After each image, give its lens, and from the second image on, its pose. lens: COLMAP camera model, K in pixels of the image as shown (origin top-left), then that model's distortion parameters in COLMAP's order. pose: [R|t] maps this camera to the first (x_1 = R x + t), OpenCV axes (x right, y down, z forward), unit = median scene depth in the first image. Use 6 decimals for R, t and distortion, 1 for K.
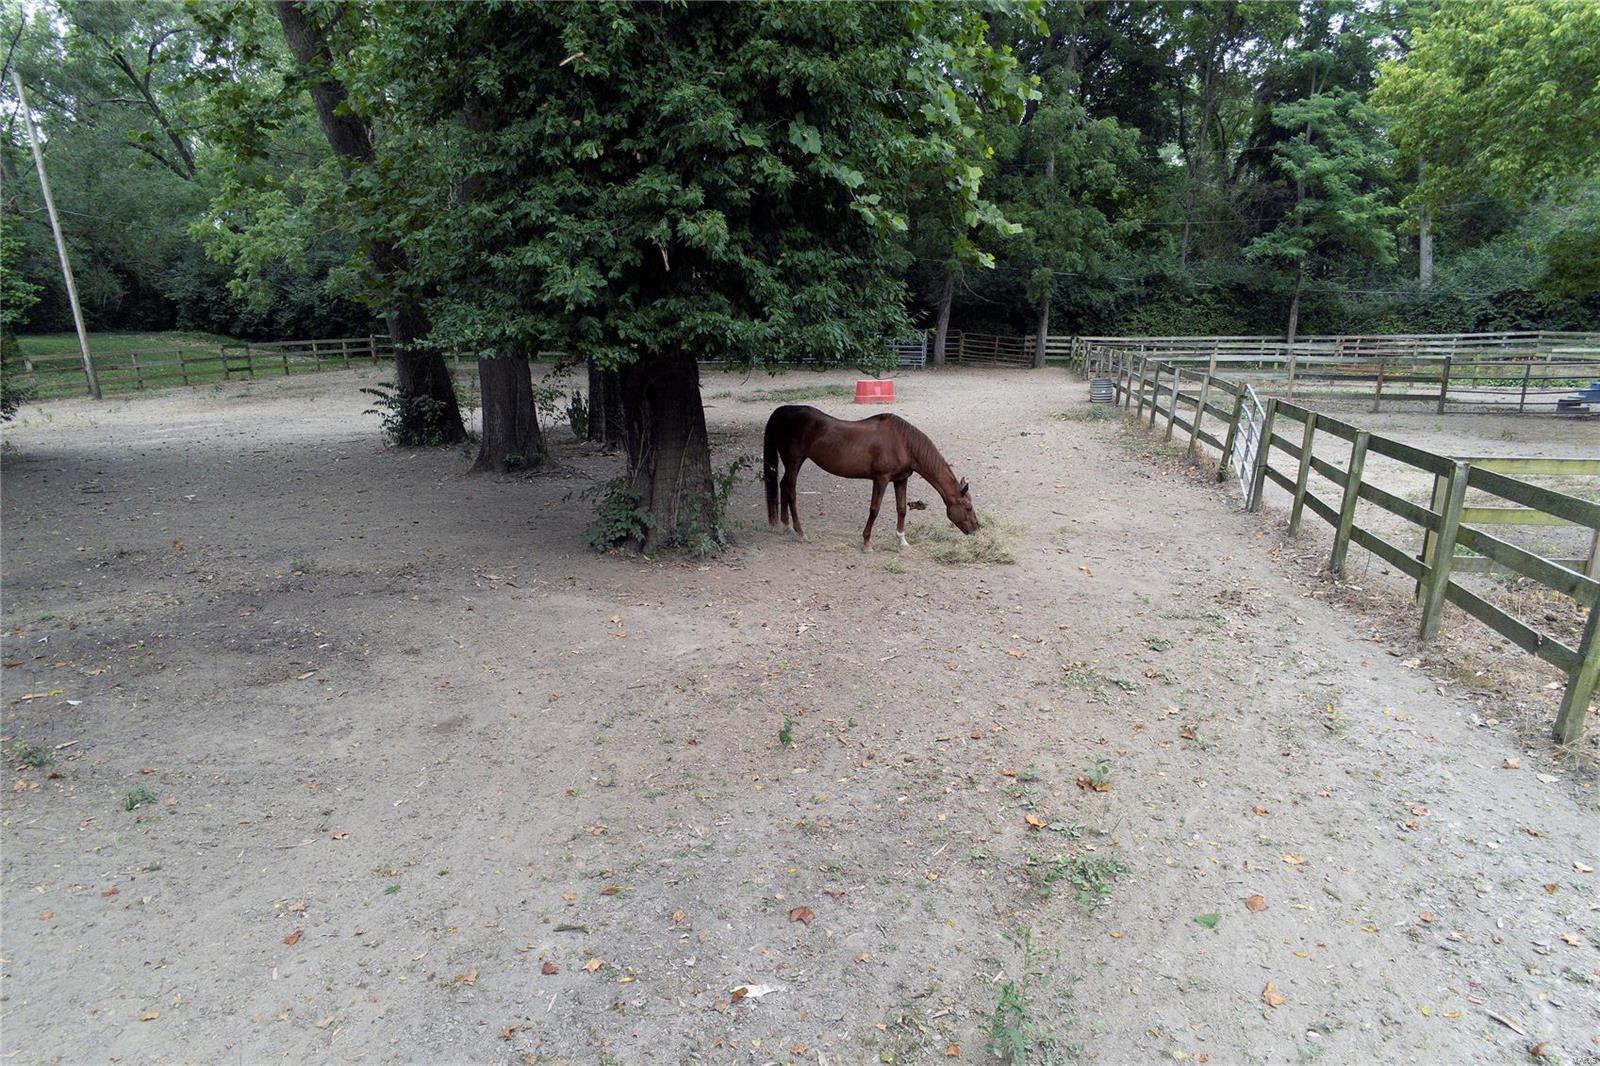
lens RADIAL K [[983.0, 0, 806.6], [0, 983.0, 618.9], [0, 0, 1]] dist [-0.050069, 0.019145]
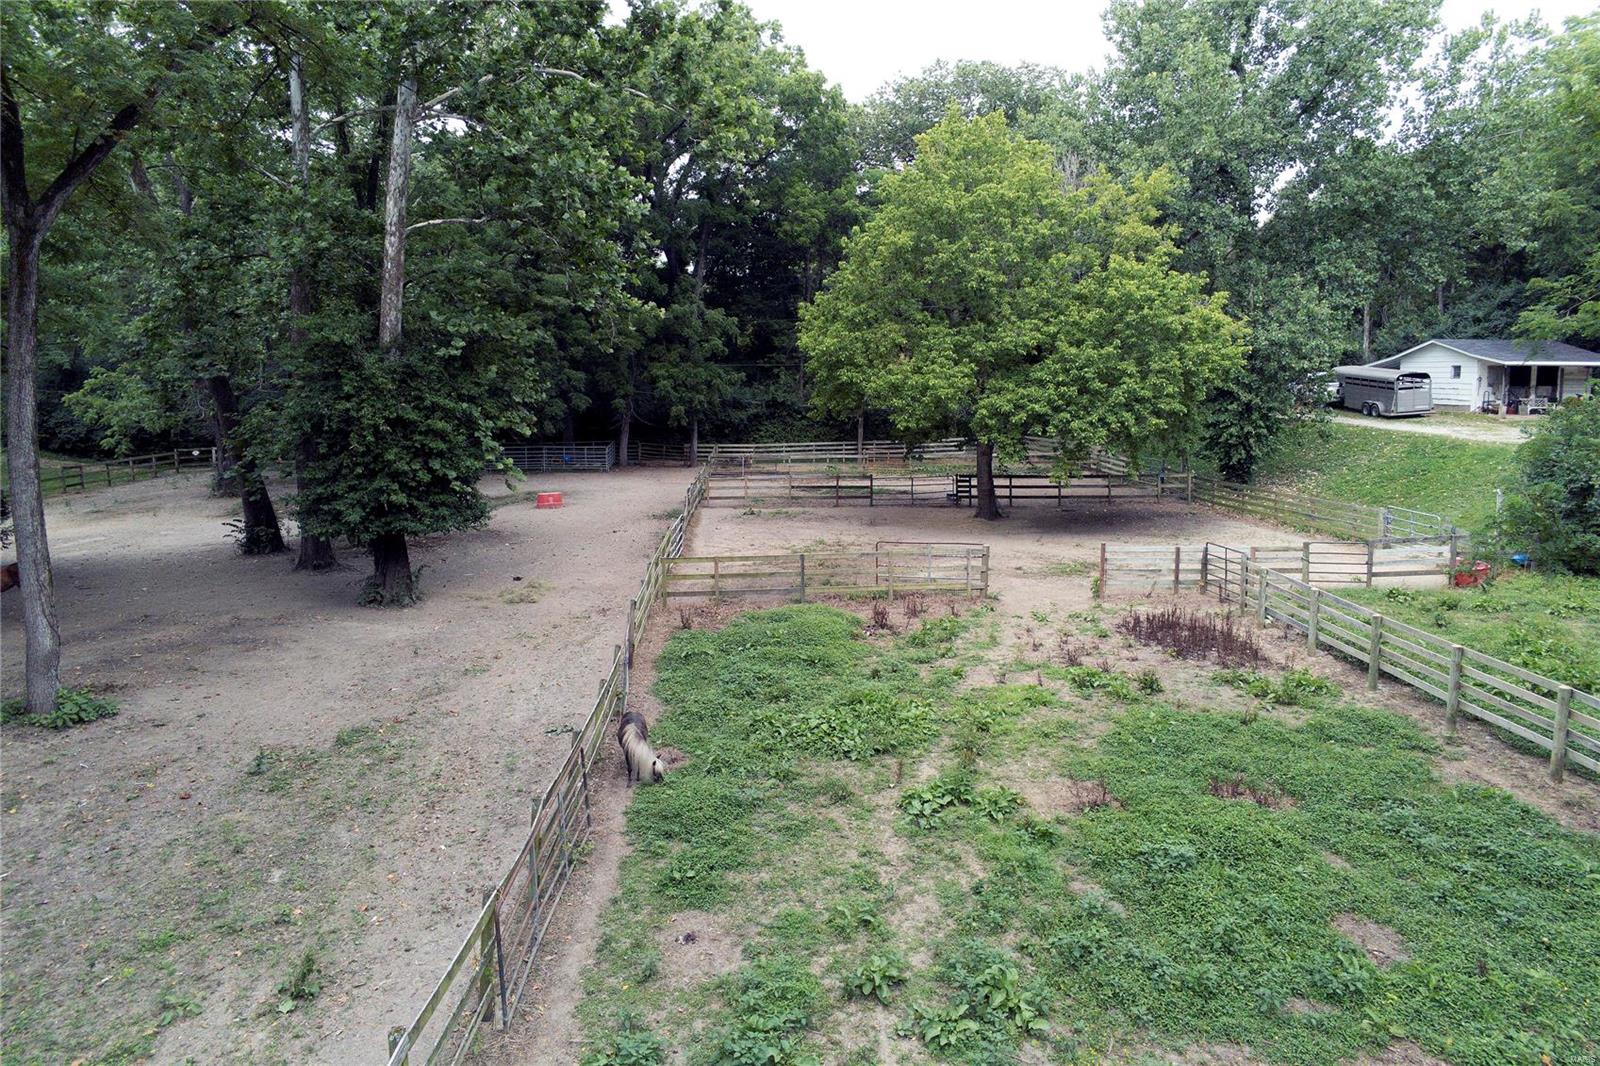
lens RADIAL K [[983.0, 0, 789.8], [0, 983.0, 491.3], [0, 0, 1]] dist [-0.050069, 0.019145]
pose [[0.978768, -0.028880, 0.202928, 0.234922], [0.065066, 0.982596, -0.173986, 0.096182], [-0.194372, 0.183496, 0.963612, -1.083597]]
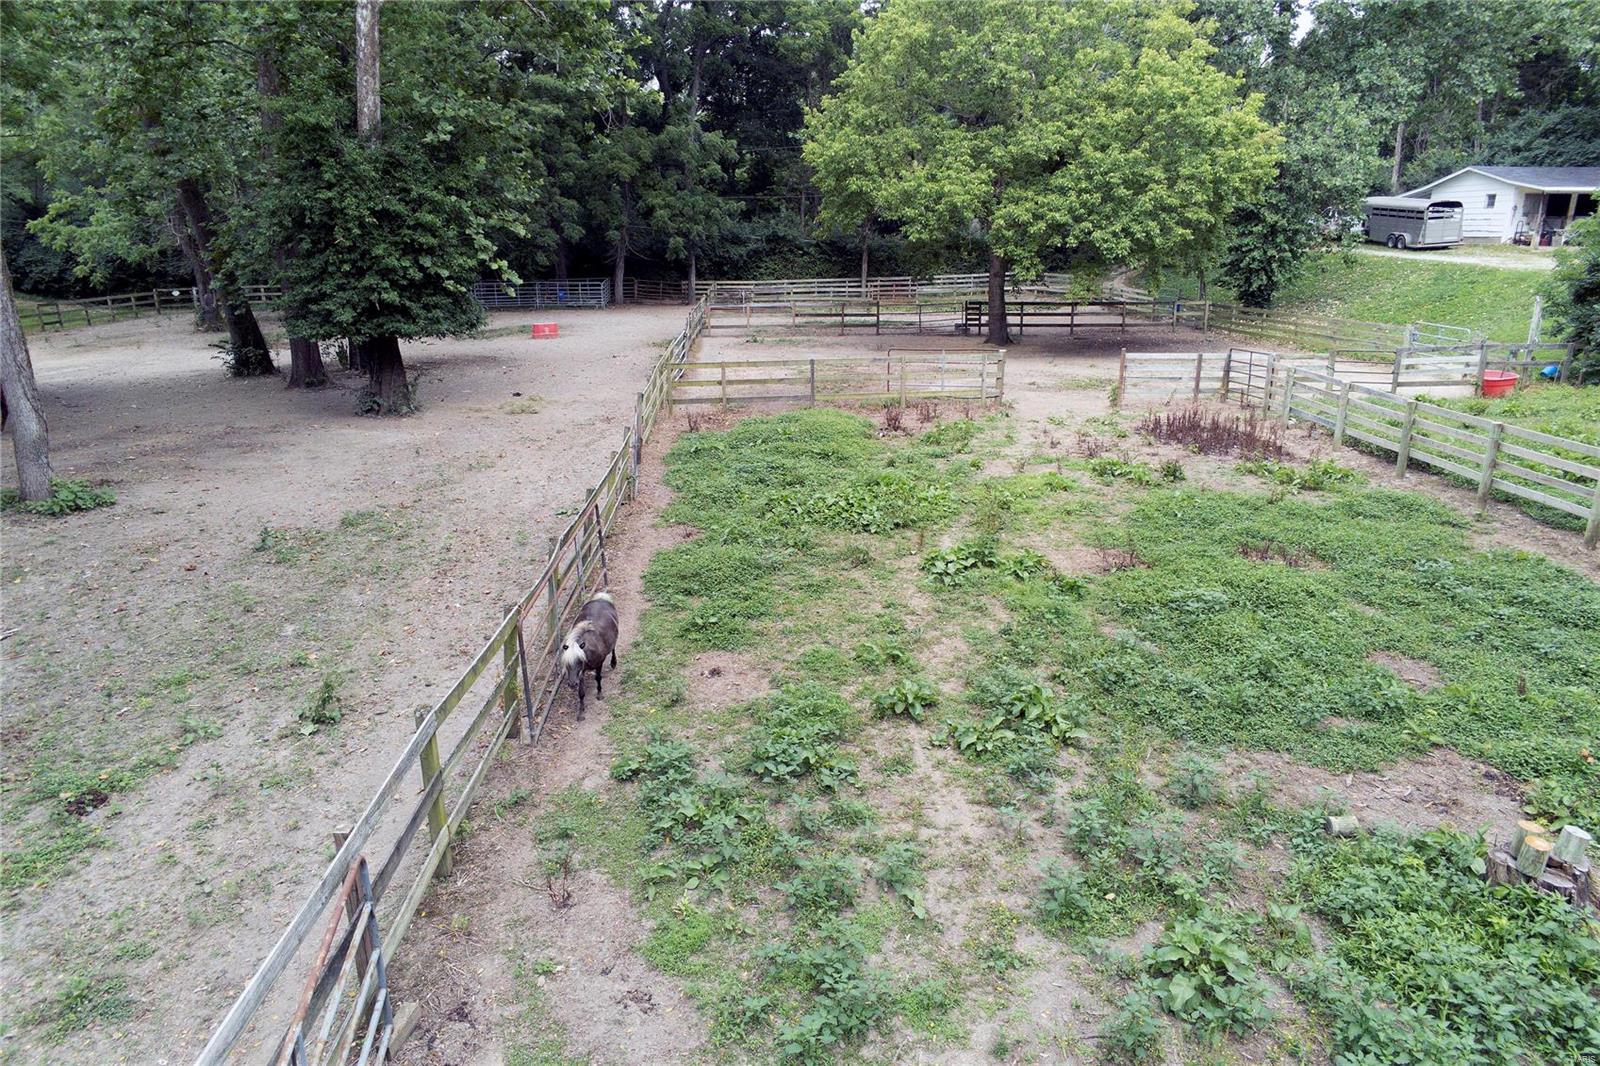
lens RADIAL K [[983.0, 0, 790.5], [0, 983.0, 530.6], [0, 0, 1]] dist [-0.050069, 0.019145]
pose [[0.977813, -0.065663, 0.198924, 0.218388], [0.066774, 0.997767, 0.001125, 0.186369], [-0.198553, 0.012183, 0.980014, -1.028214]]
